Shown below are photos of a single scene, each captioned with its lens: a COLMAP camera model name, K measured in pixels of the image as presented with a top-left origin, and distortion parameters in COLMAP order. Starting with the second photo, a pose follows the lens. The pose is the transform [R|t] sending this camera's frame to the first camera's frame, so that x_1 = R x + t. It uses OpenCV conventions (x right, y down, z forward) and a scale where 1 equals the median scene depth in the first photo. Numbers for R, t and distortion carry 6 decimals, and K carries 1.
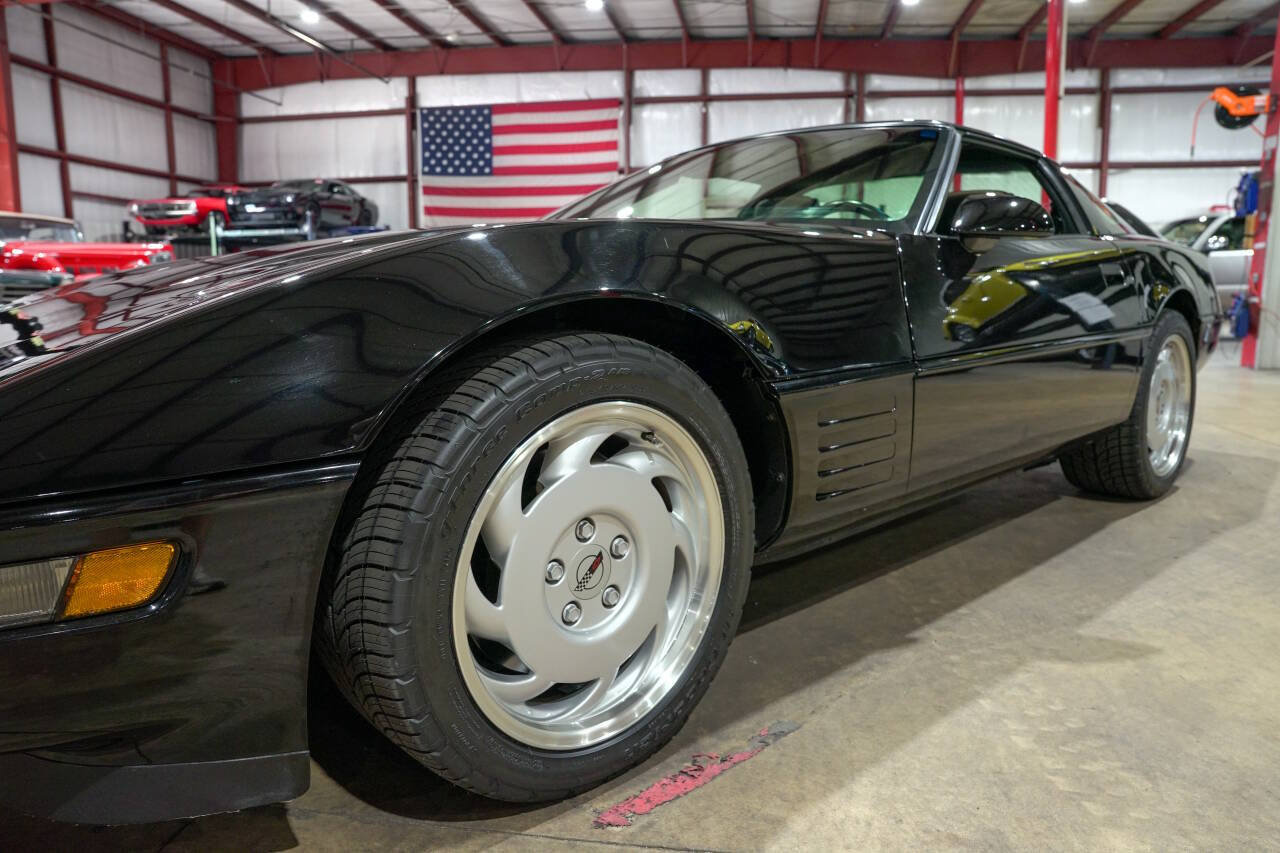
lens RADIAL K [[871.8, 0, 642.1], [0, 871.8, 426.0], [0, 0, 1]] dist [-0.139808, 0.107232]
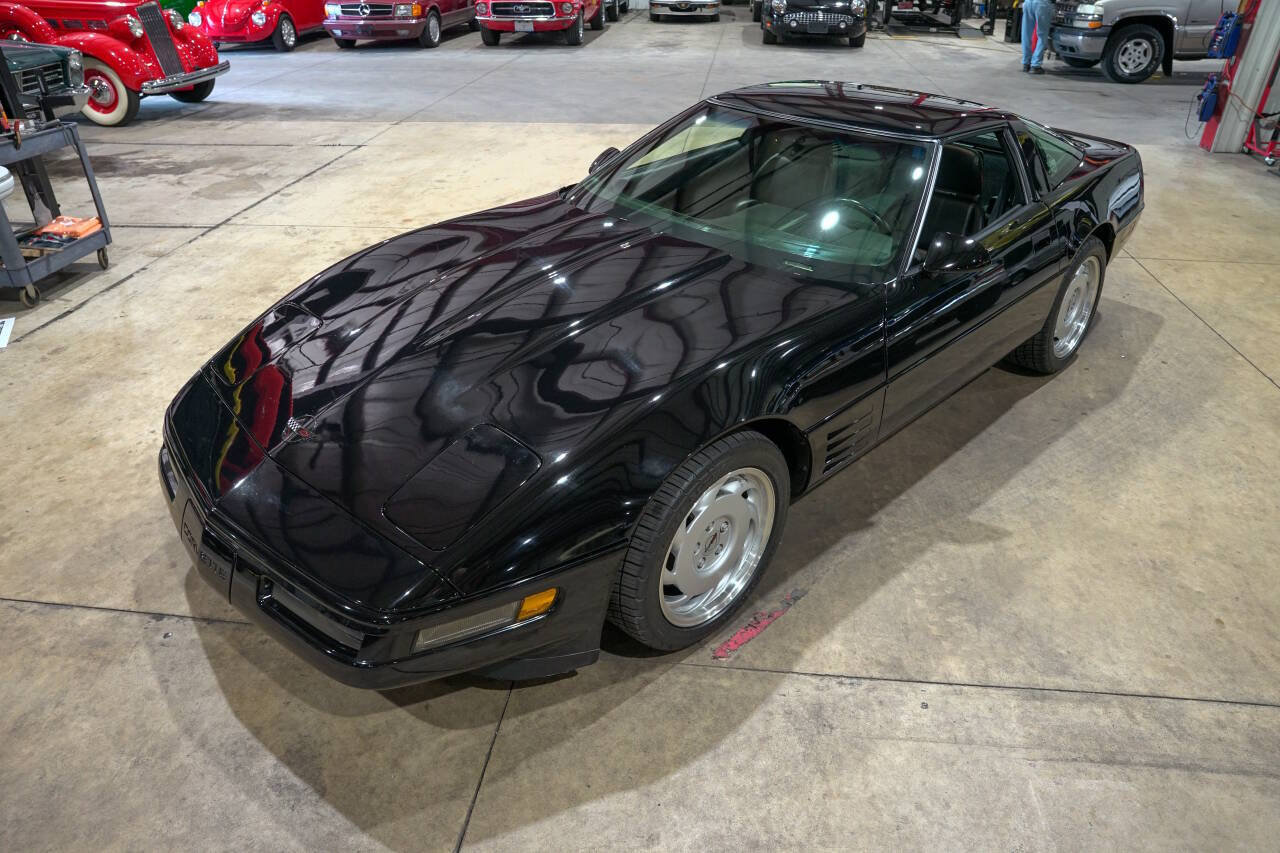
lens RADIAL K [[871.8, 0, 636.7], [0, 871.8, 428.5], [0, 0, 1]] dist [-0.139808, 0.107232]
pose [[0.999622, -0.016005, 0.022334, -0.189378], [0.006622, 0.929207, 0.369500, -0.574796], [-0.026667, -0.369213, 0.928962, -0.525465]]
